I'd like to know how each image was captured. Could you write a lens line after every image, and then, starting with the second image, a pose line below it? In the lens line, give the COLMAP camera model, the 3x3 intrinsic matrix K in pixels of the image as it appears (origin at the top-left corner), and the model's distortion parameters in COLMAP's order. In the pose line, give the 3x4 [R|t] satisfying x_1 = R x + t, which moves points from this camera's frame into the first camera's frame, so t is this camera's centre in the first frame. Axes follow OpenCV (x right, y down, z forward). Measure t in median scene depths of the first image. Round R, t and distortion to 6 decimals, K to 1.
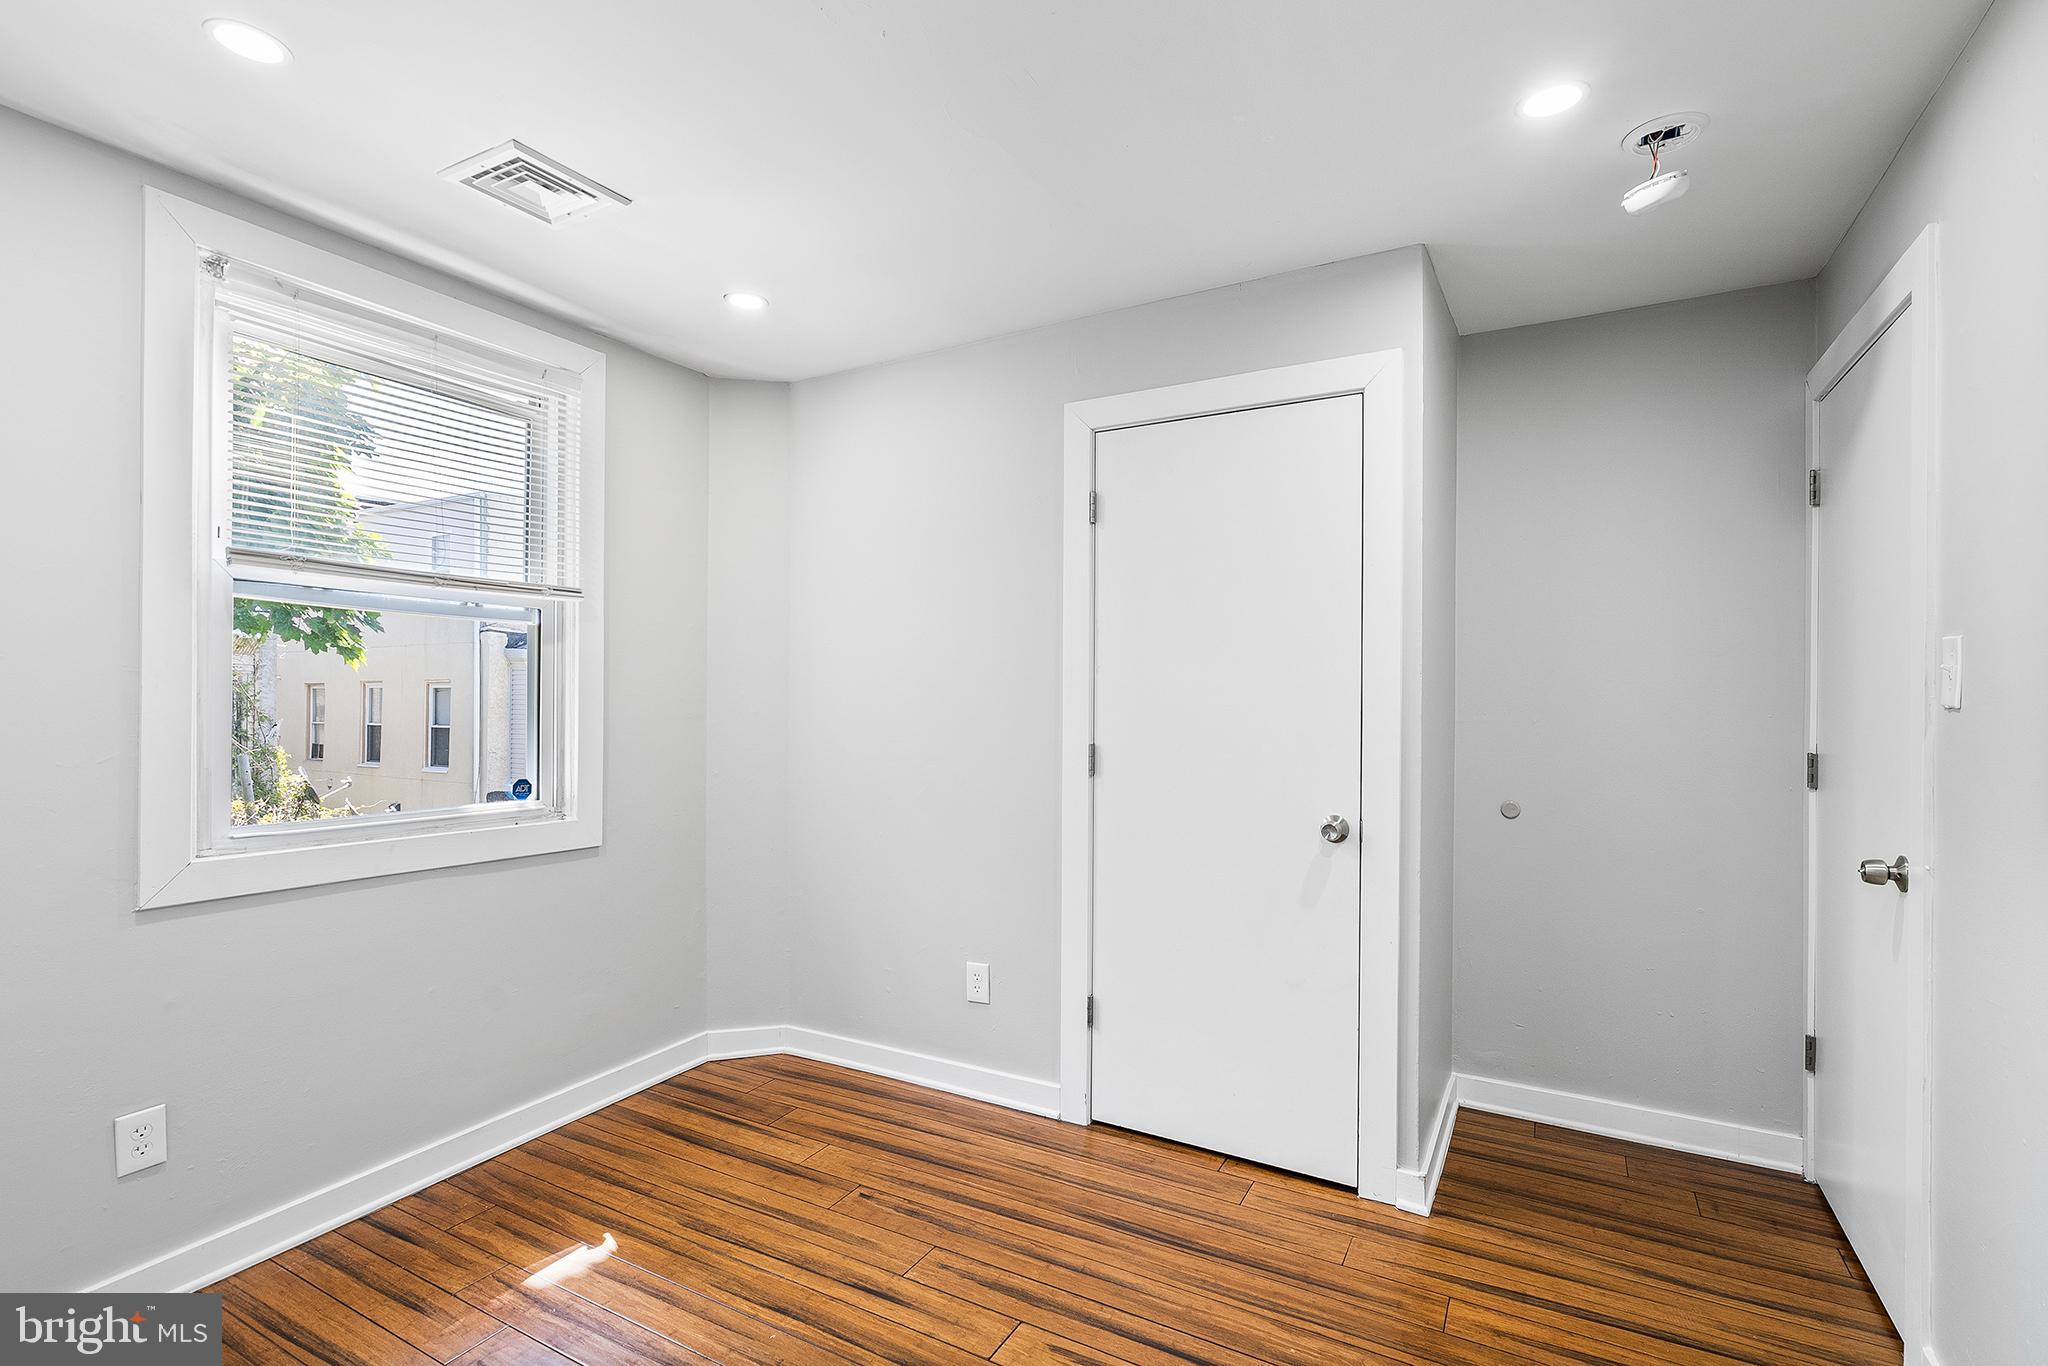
lens RADIAL K [[936.3, 0, 1018.9], [0, 936.3, 698.3], [0, 0, 1]] dist [-0.003108, 0.001040]
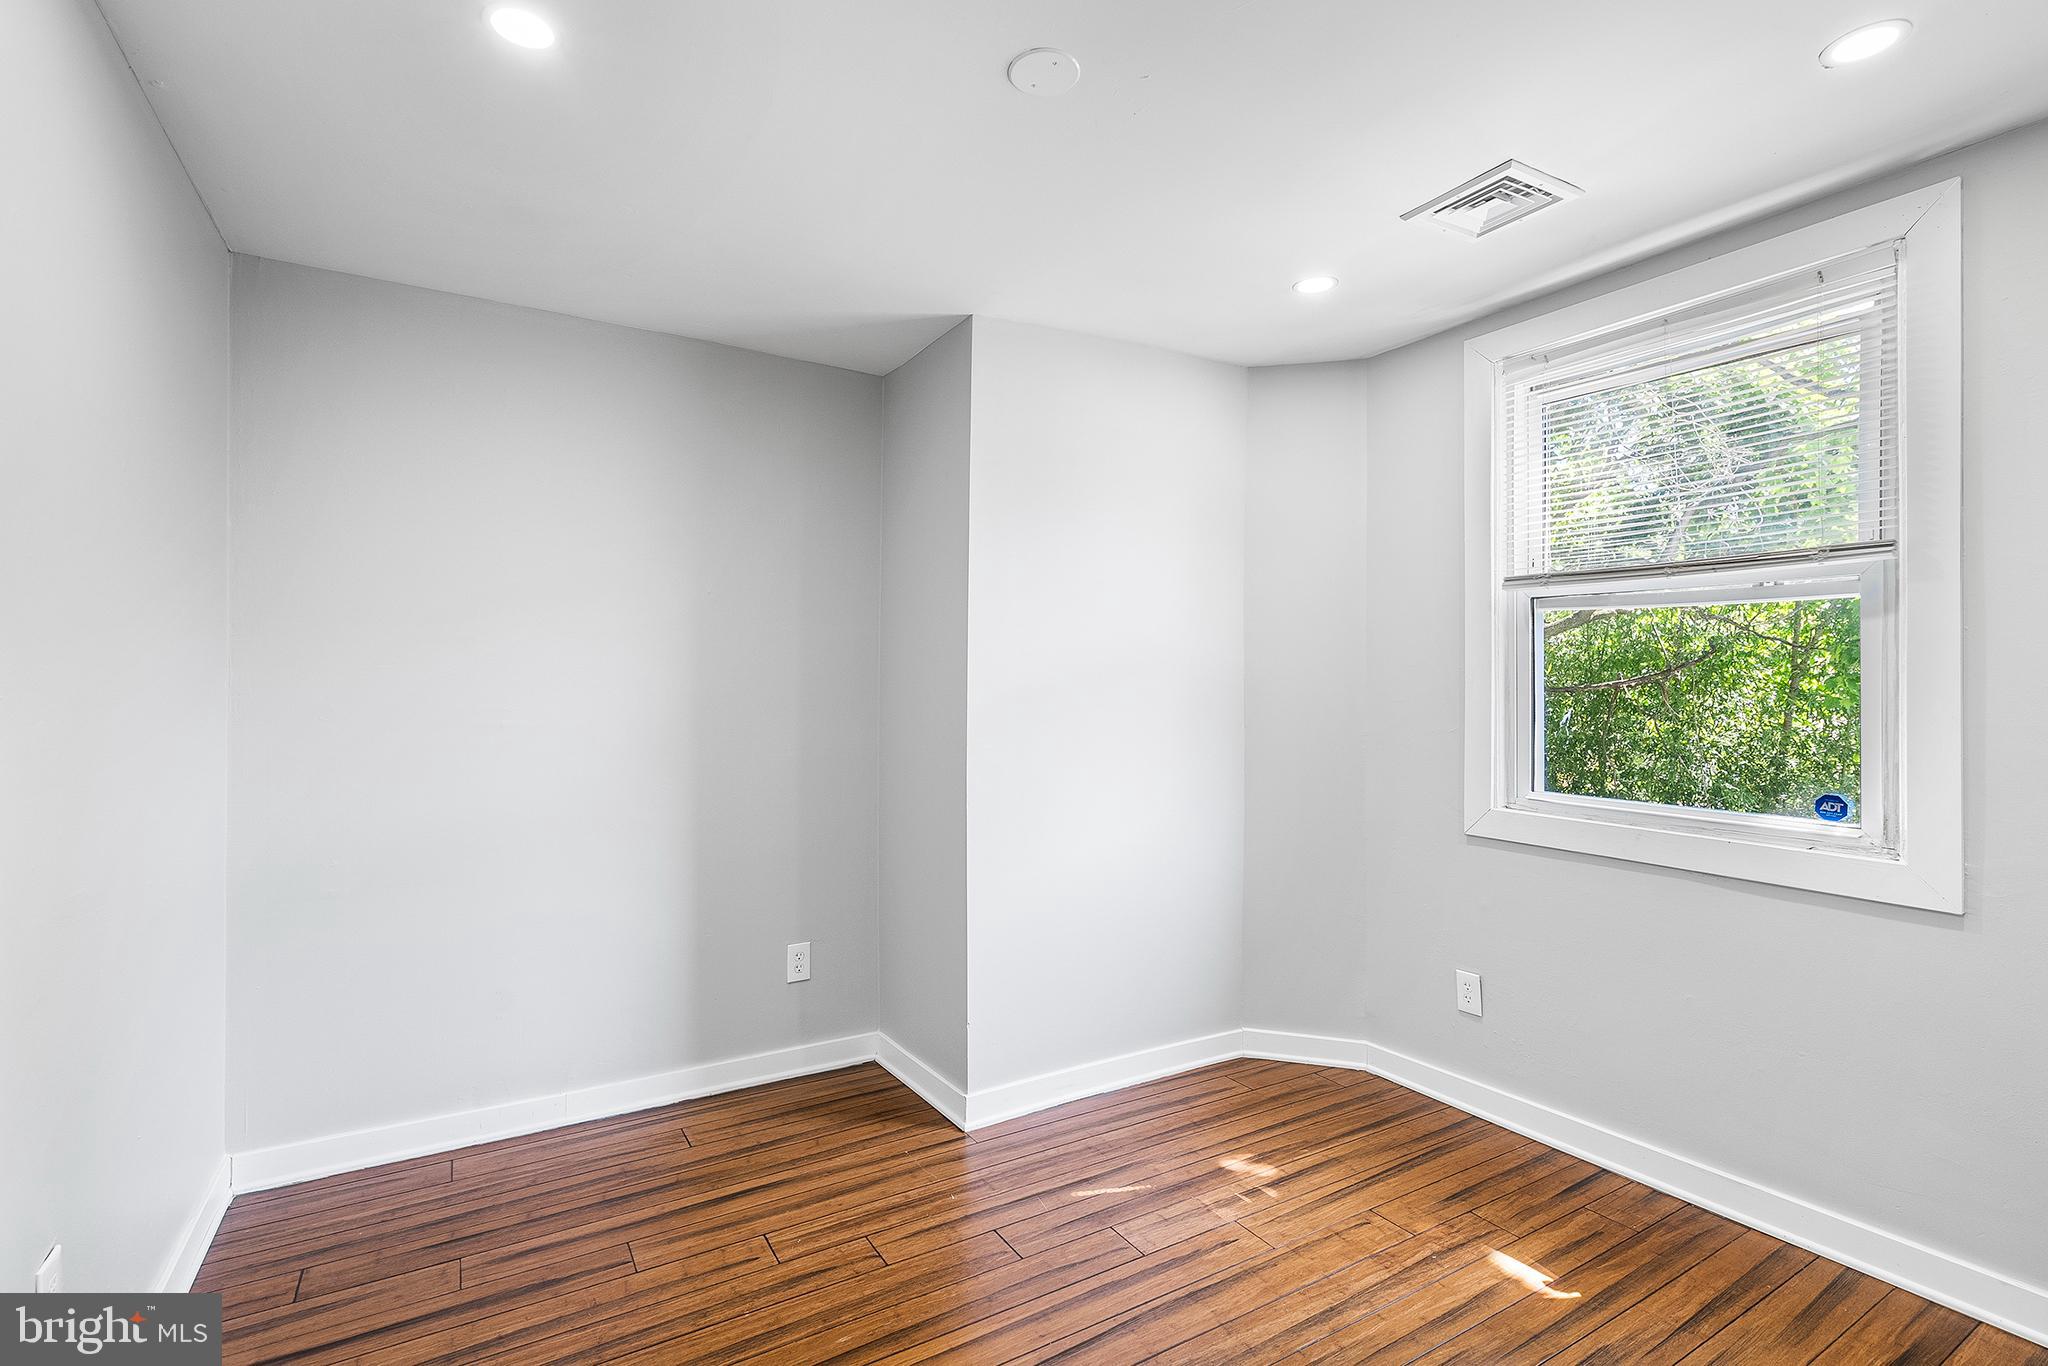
lens RADIAL K [[936.3, 0, 1030.4], [0, 936.3, 676.8], [0, 0, 1]] dist [-0.003108, 0.001040]
pose [[-0.482863, -0.011349, -0.875623, 0.560957], [-0.003606, 0.999933, -0.010971, -0.002301], [0.875689, -0.002140, -0.482871, 0.916021]]
